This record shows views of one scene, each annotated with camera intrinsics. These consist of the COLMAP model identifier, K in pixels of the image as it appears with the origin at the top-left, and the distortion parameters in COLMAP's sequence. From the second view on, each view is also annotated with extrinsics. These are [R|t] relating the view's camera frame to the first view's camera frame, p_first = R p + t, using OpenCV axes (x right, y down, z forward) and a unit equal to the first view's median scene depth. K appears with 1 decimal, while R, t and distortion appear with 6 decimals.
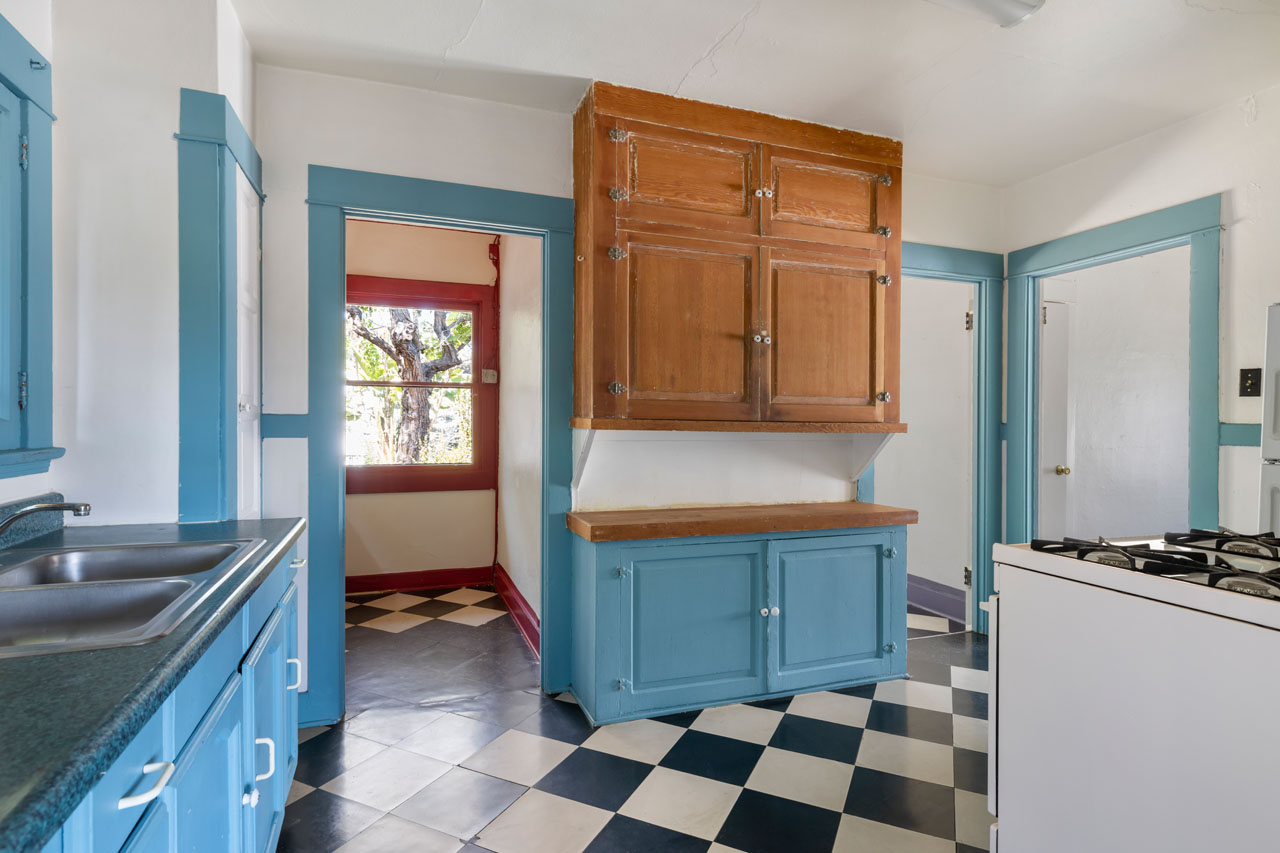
lens RADIAL K [[661.7, 0, 640.0], [0, 661.7, 426.5], [0, 0, 1]] dist [0.000151, 0.000002]
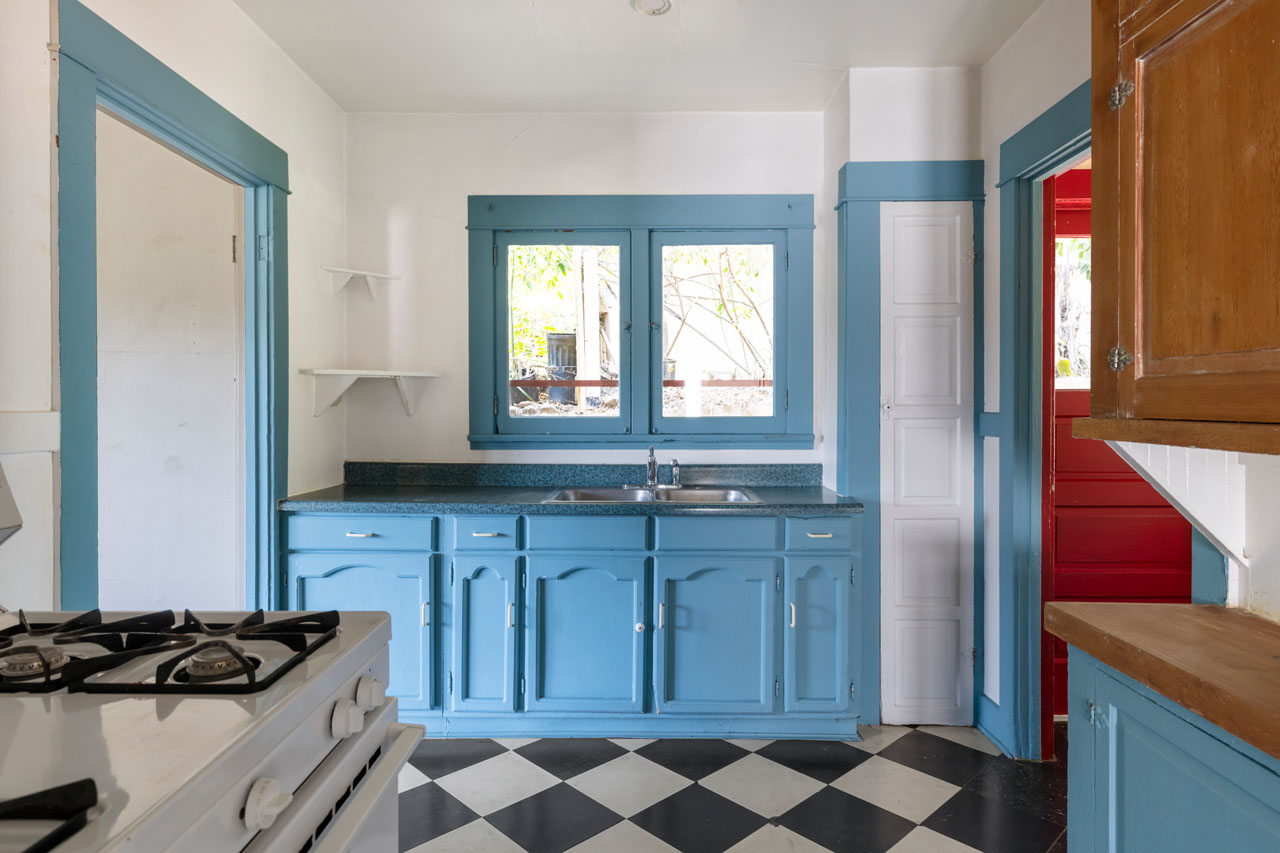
lens RADIAL K [[738.7, 0, 638.6], [0, 738.7, 408.4], [0, 0, 1]] dist [-0.000973, 0.000148]
pose [[-0.355626, 0.000870, -0.934628, 0.624103], [-0.008850, 0.999952, 0.004298, -0.017151], [0.934587, 0.009800, -0.355601, 0.848295]]
